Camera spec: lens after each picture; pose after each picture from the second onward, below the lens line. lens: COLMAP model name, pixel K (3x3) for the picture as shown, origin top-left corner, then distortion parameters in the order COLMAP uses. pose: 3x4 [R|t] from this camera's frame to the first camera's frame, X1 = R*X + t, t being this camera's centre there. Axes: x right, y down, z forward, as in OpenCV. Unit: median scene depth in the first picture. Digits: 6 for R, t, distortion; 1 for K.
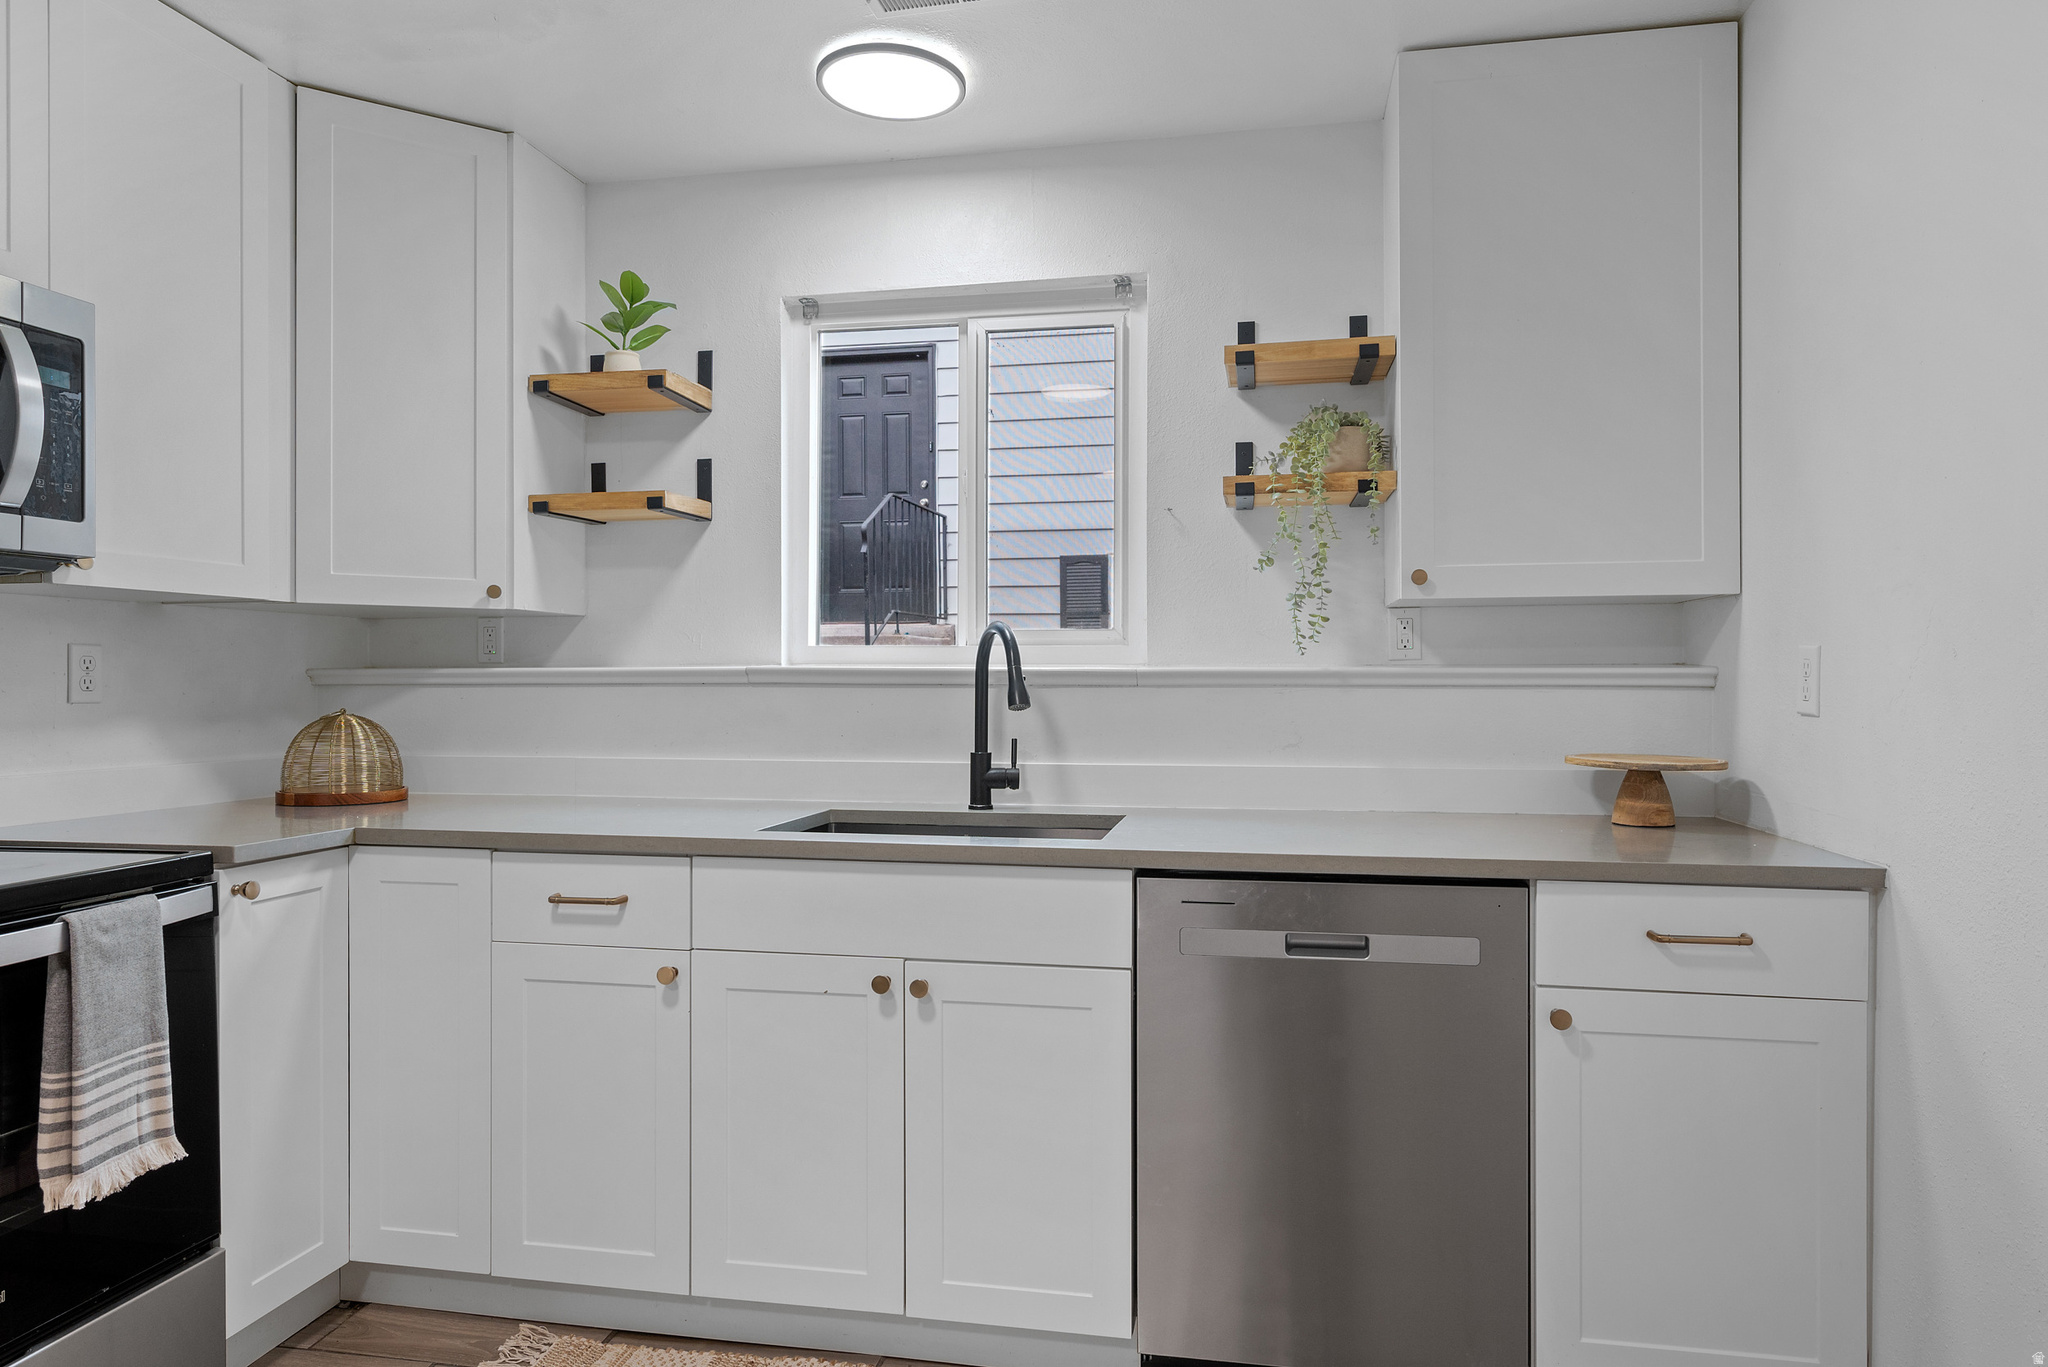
lens RADIAL K [[1252.9, 0, 1031.9], [0, 1252.9, 695.2], [0, 0, 1]] dist [-0.004336, 0.001221]
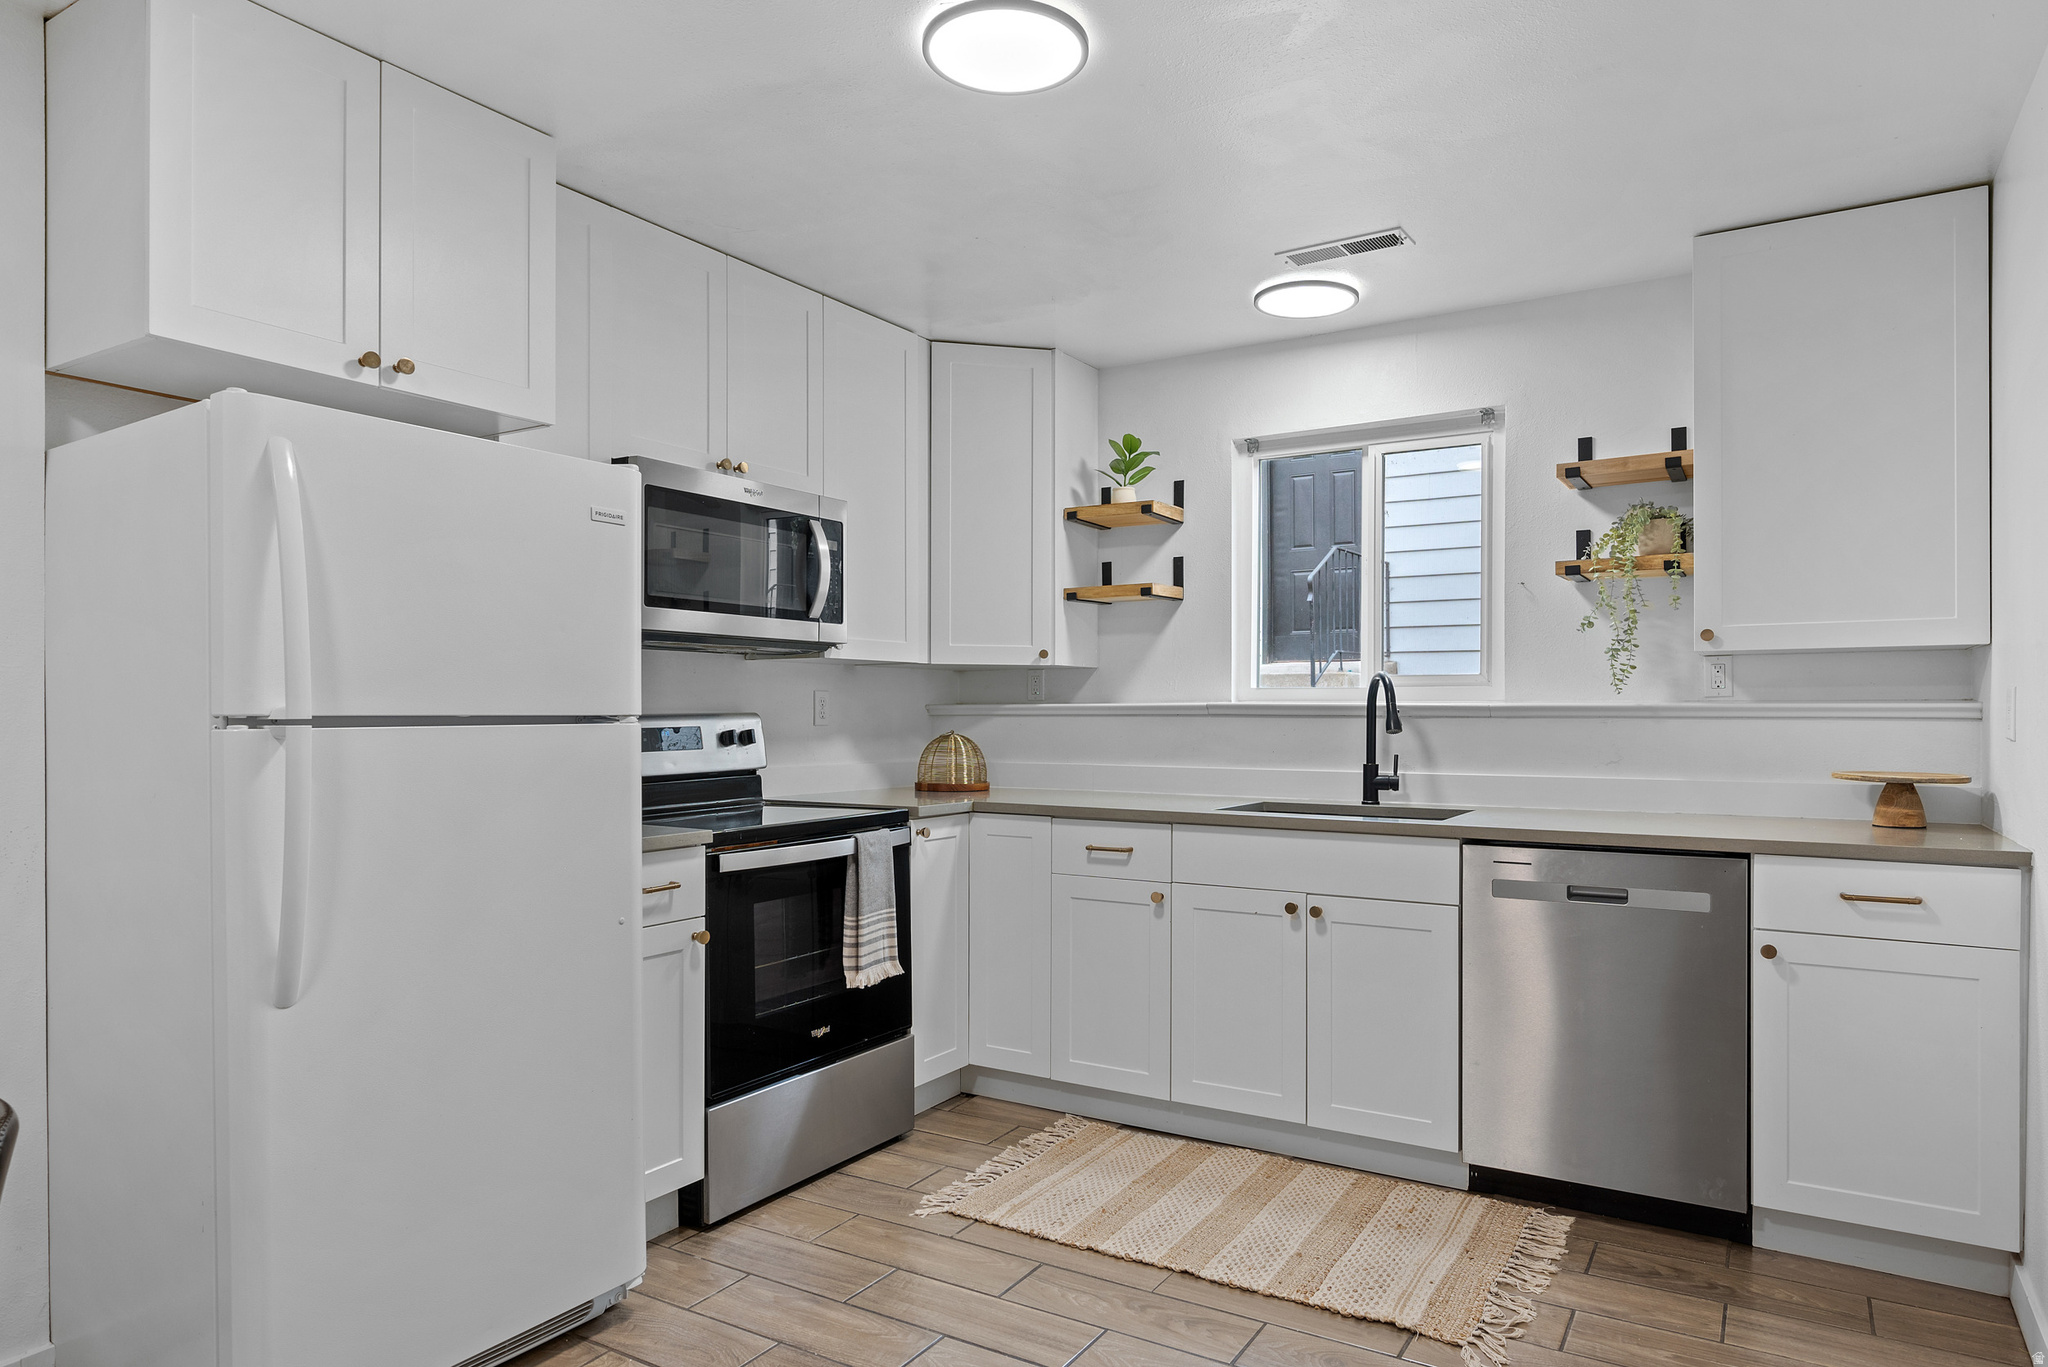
lens RADIAL K [[1252.9, 0, 1031.9], [0, 1252.9, 695.2], [0, 0, 1]] dist [-0.004336, 0.001221]
pose [[0.934047, -0.003924, -0.357128, 0.110024], [-0.005196, 0.999685, -0.024572, 0.005239], [0.357112, 0.024807, 0.933732, -0.466117]]
